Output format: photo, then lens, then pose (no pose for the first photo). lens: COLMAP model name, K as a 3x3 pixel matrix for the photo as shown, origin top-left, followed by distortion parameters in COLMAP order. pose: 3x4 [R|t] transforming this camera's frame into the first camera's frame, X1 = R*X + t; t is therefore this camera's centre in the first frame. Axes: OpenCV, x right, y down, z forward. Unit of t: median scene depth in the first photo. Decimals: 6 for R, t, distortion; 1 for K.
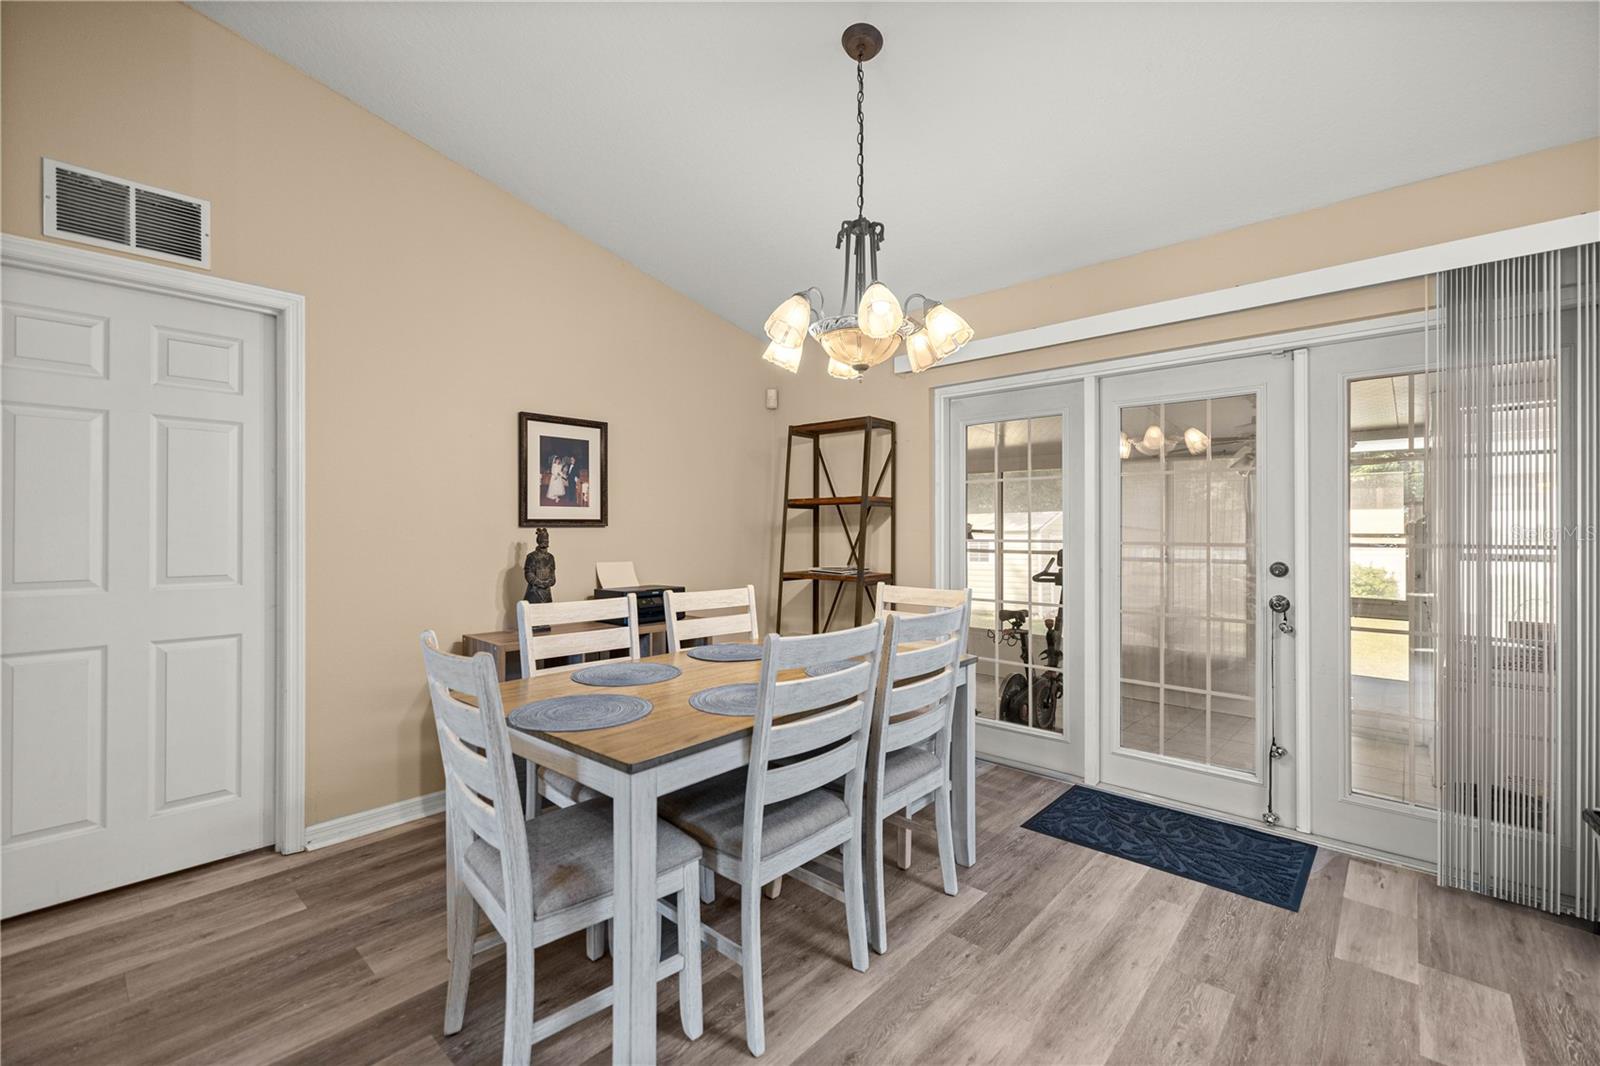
lens RADIAL K [[667.6, 0, 800.0], [0, 667.6, 533.0], [0, 0, 1]] dist [-0.002133, 0.000003]
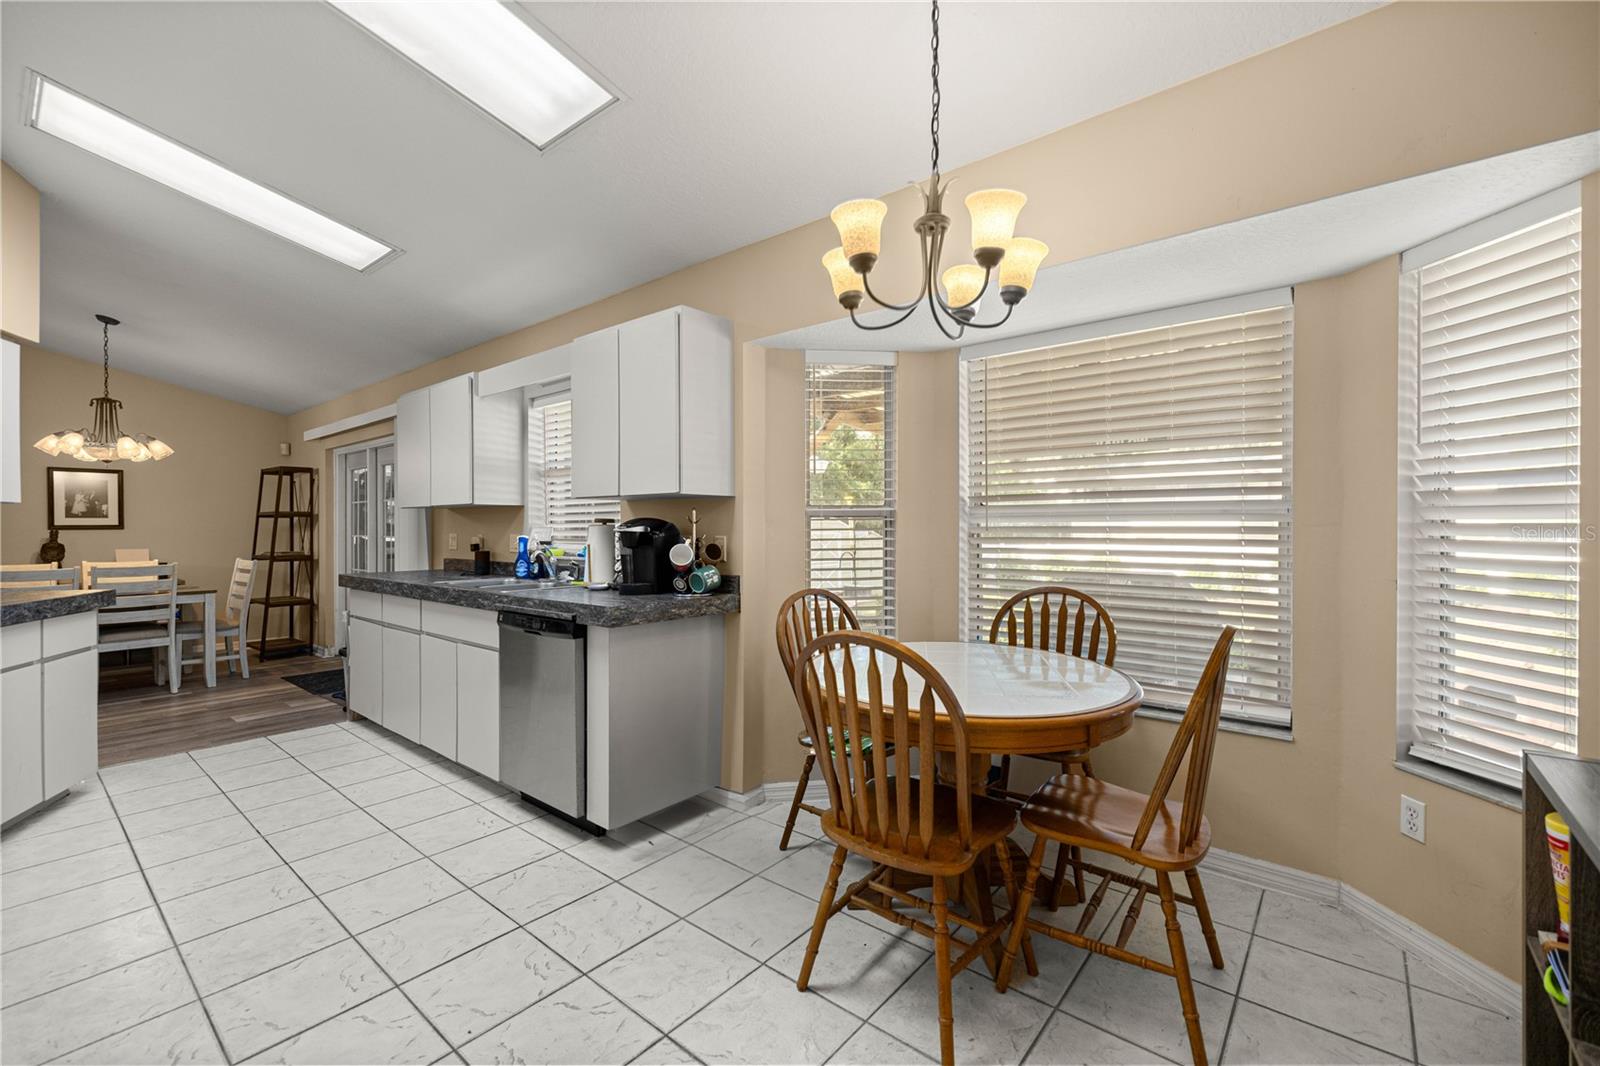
lens RADIAL K [[667.6, 0, 800.0], [0, 667.6, 533.0], [0, 0, 1]] dist [-0.002133, 0.000003]
pose [[0.998740, -0.003277, 0.050072, 1.514776], [0.003364, 0.999993, -0.001652, 0.010746], [-0.050066, 0.001818, 0.998744, -0.910634]]
